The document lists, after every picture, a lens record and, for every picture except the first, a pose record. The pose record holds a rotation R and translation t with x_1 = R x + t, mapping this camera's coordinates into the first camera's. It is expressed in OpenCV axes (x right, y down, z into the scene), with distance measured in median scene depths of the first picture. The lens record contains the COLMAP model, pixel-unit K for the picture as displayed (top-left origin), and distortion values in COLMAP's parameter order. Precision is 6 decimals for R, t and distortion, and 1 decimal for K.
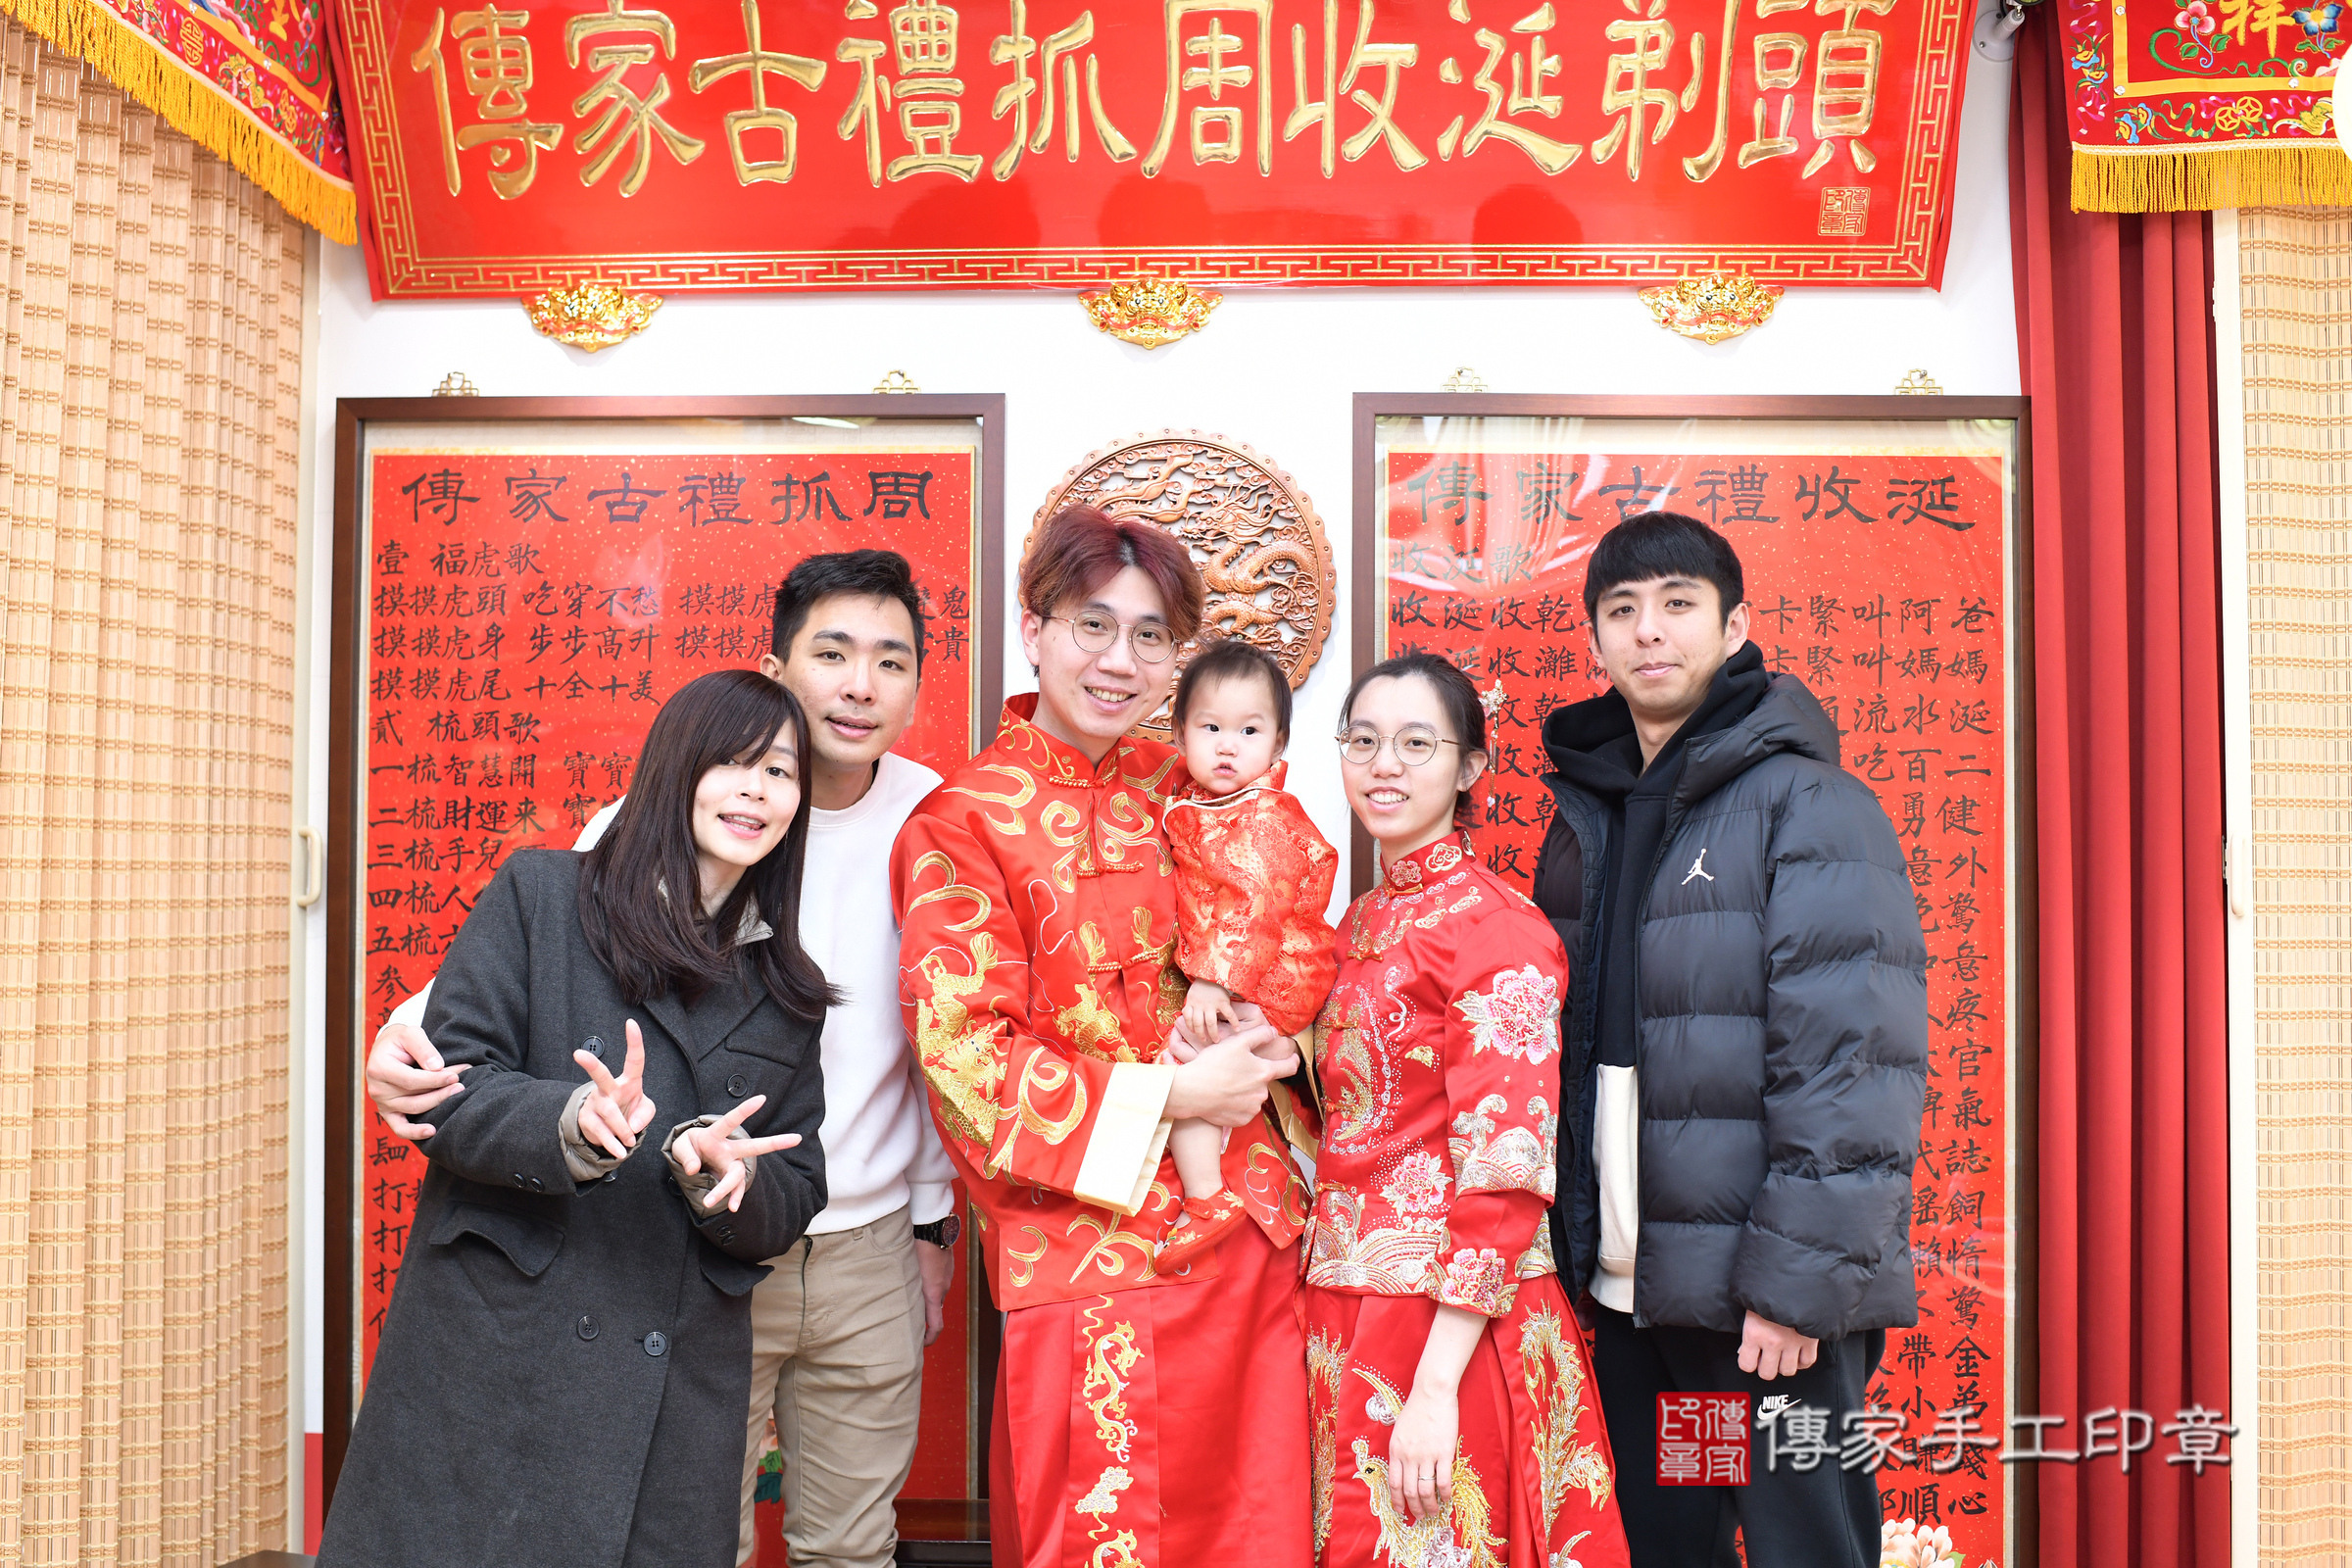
lens RADIAL K [[2410.5, 0, 1127.2], [0, 2410.5, 753.2], [0, 0, 1]] dist [-0.052252, 0.000000]
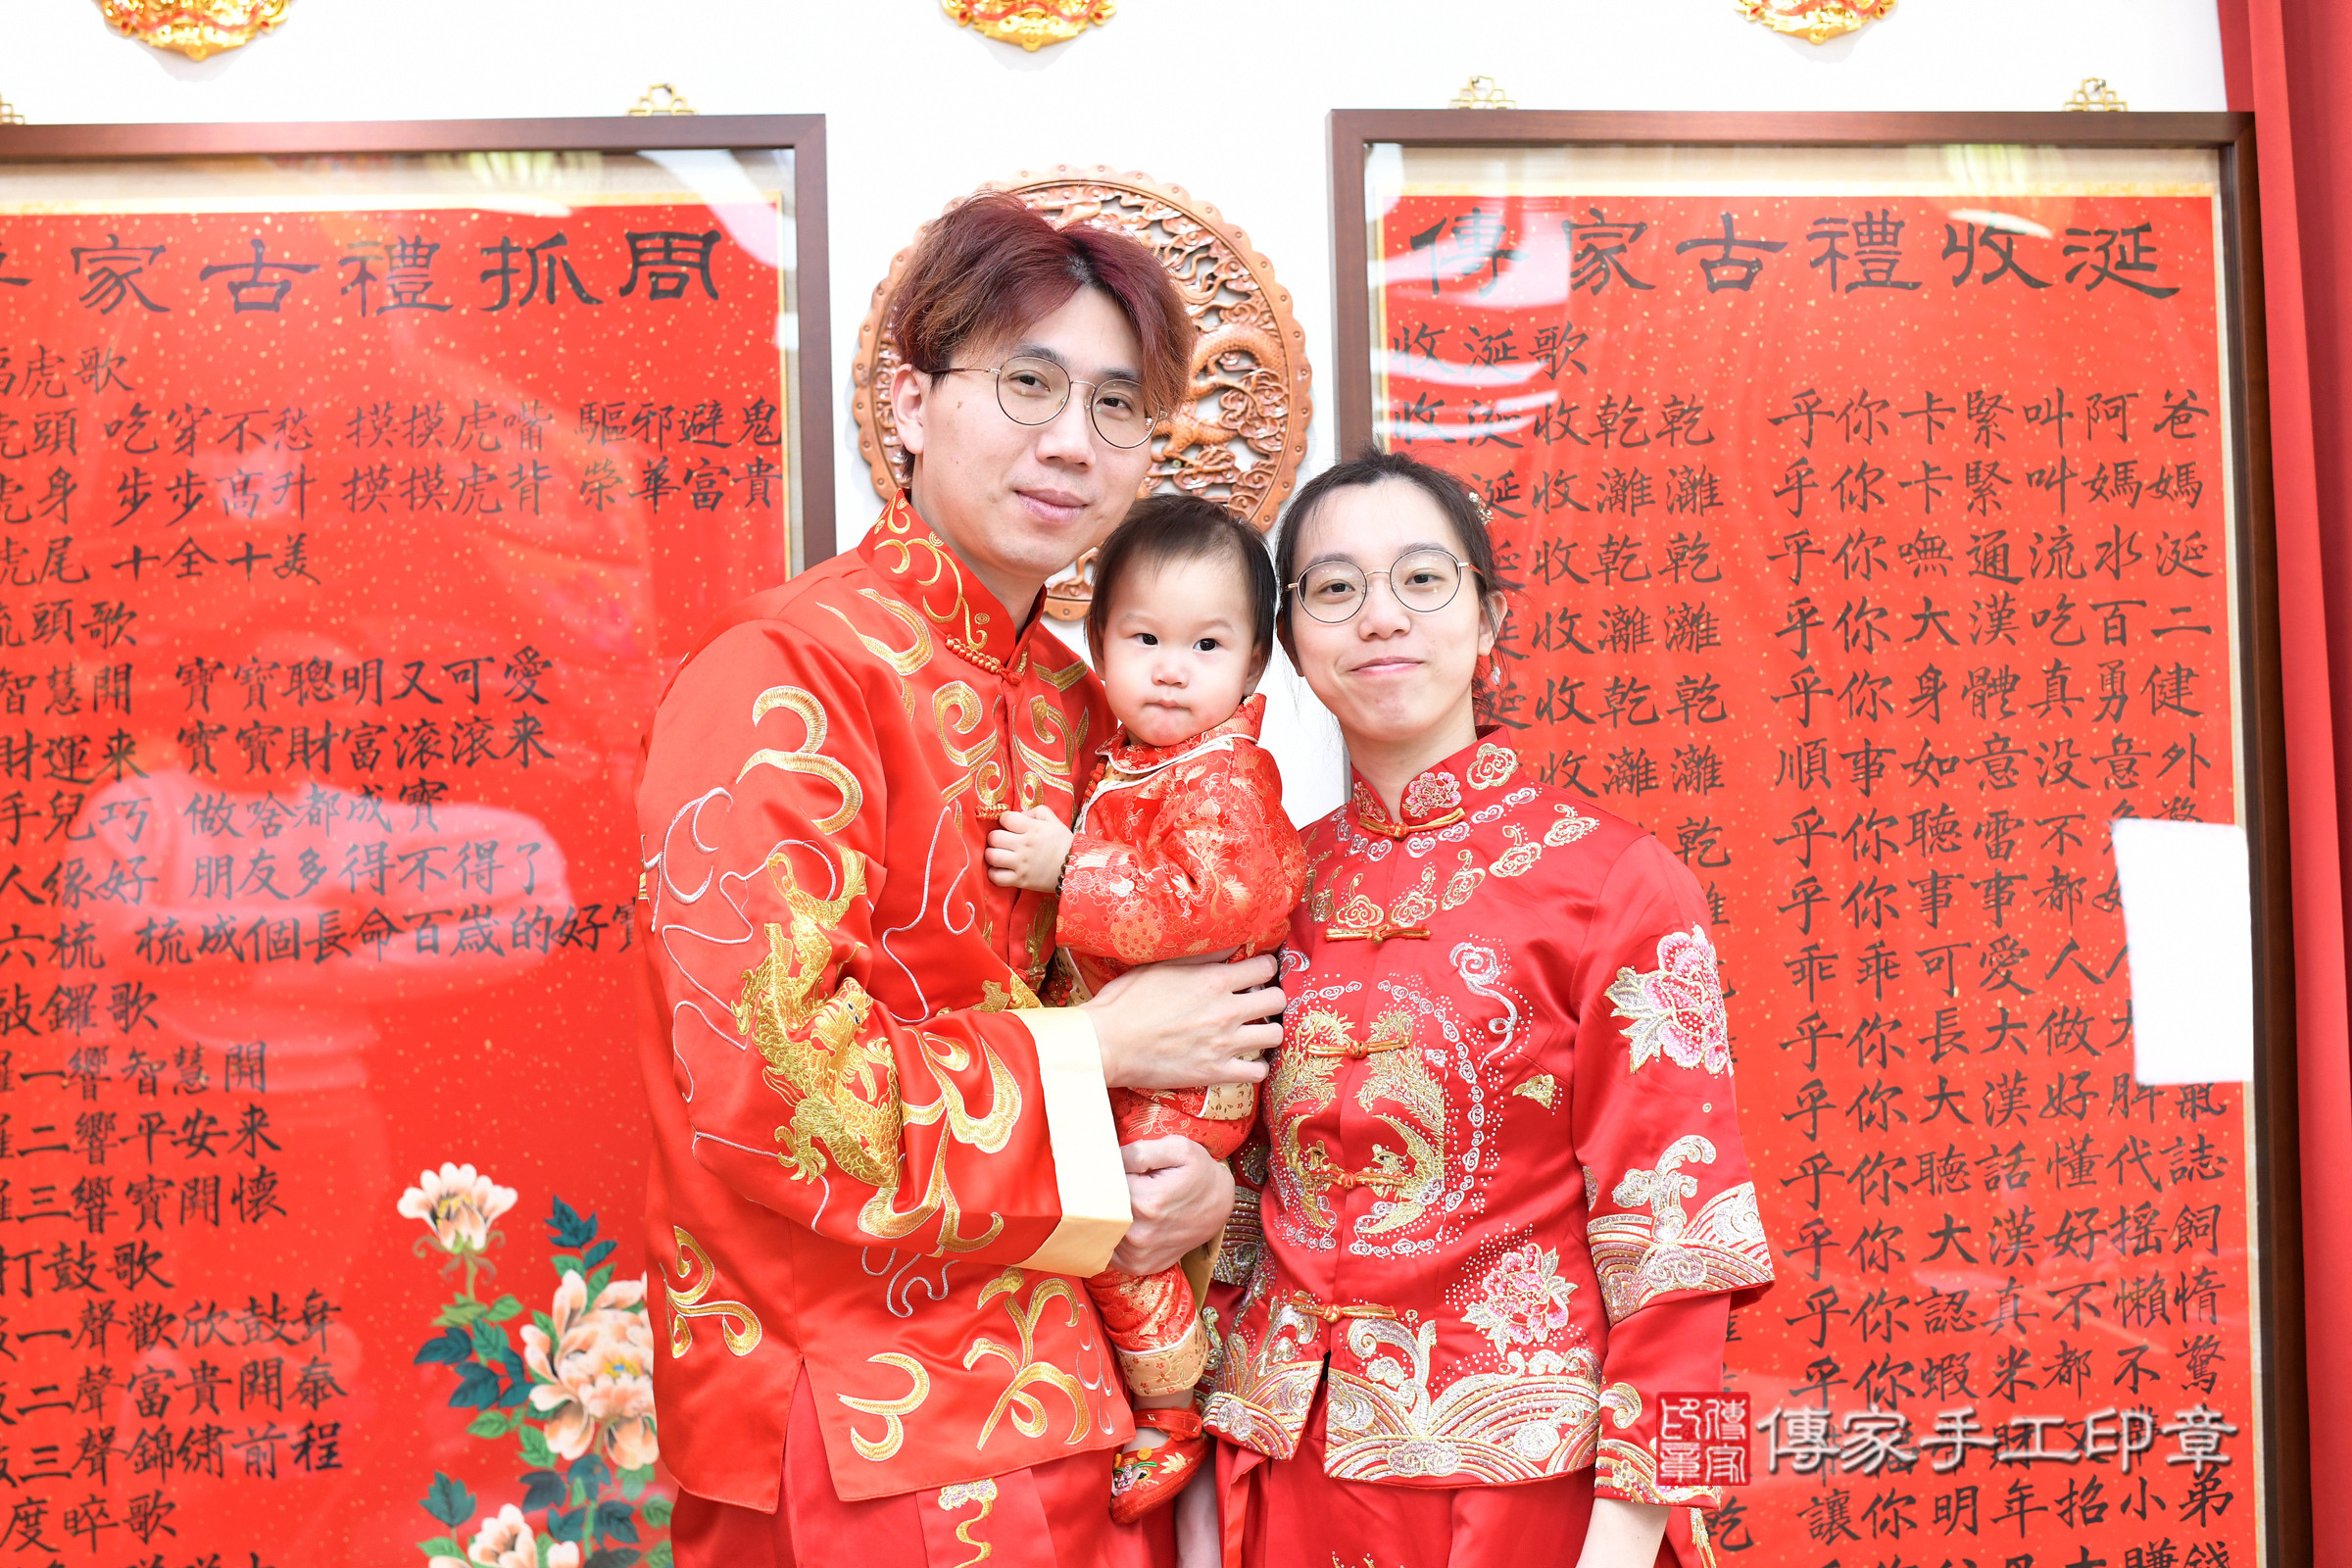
lens RADIAL K [[2410.5, 0, 1167.3], [0, 2410.5, 738.8], [0, 0, 1]] dist [-0.052252, 0.000000]
pose [[0.992696, -0.032124, 0.116288, -0.039210], [0.030638, 0.999425, 0.014544, 0.020554], [-0.116689, -0.010875, 0.993109, 0.312352]]
